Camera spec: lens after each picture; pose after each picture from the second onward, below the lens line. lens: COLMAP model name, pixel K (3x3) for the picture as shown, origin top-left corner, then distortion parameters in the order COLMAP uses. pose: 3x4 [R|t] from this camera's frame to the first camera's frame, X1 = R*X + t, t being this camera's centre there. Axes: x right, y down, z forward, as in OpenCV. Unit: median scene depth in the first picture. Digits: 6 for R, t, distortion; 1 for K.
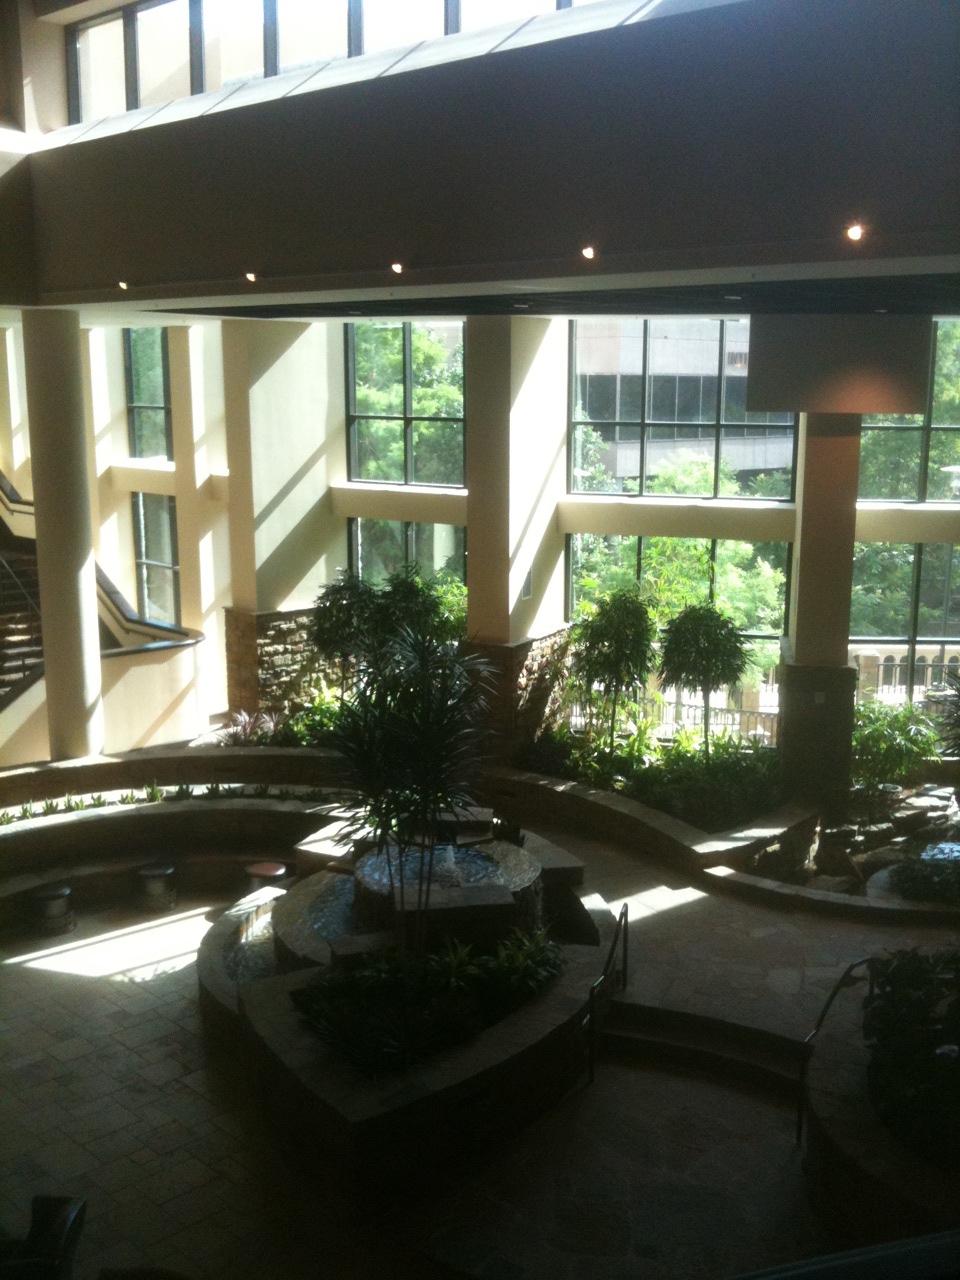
lens RADIAL K [[1467.7, 0, 480.0], [0, 1467.7, 640.0], [0, 0, 1]] dist [0.238184, -0.772651]
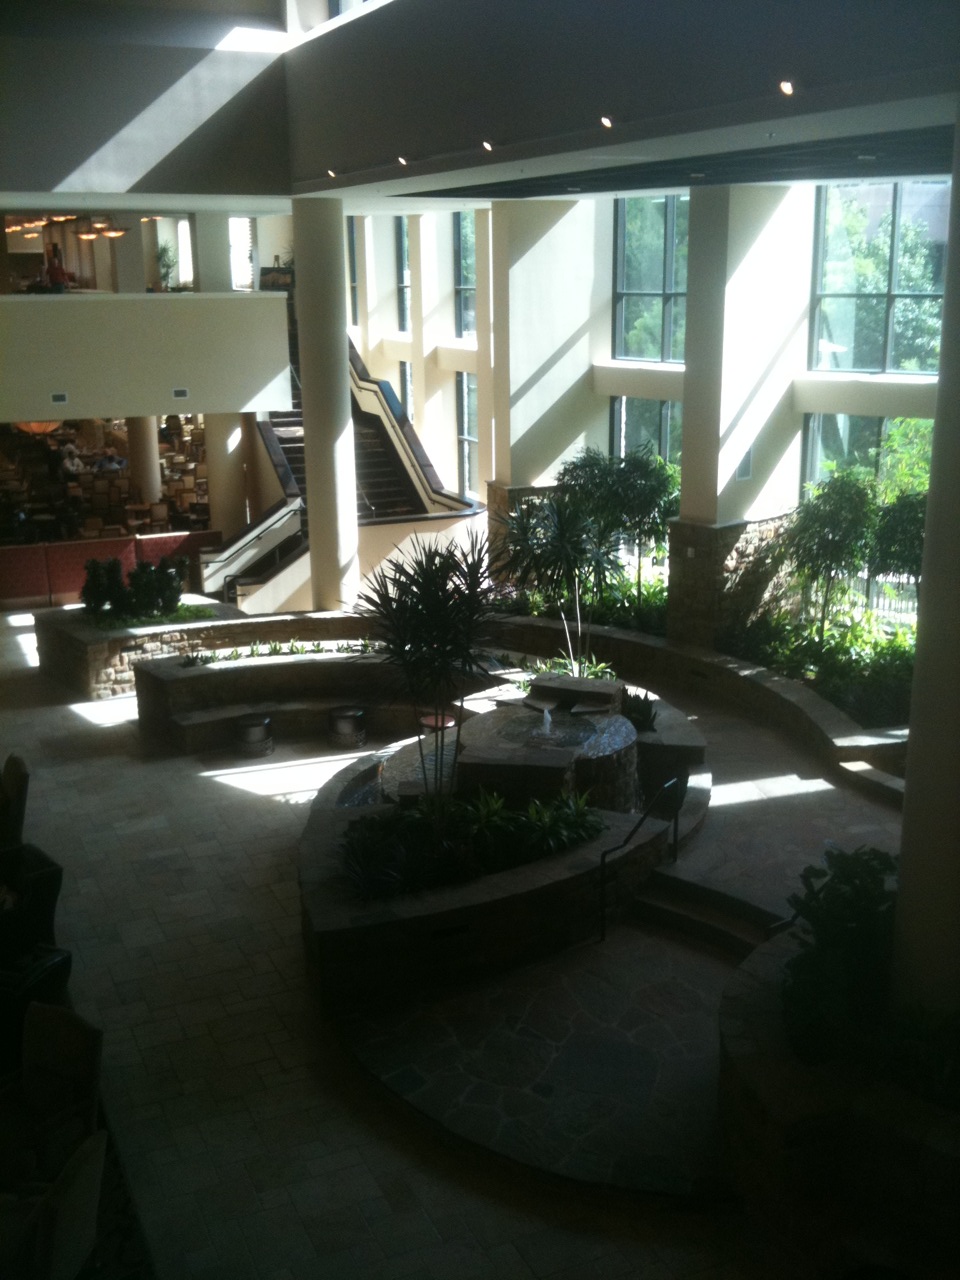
lens RADIAL K [[1467.7, 0, 480.0], [0, 1467.7, 640.0], [0, 0, 1]] dist [0.238184, -0.772651]
pose [[0.925650, 0.072297, -0.371409, 0.246463], [-0.043882, 0.995465, 0.084407, 0.002733], [0.375827, -0.061833, 0.924625, 0.015000]]
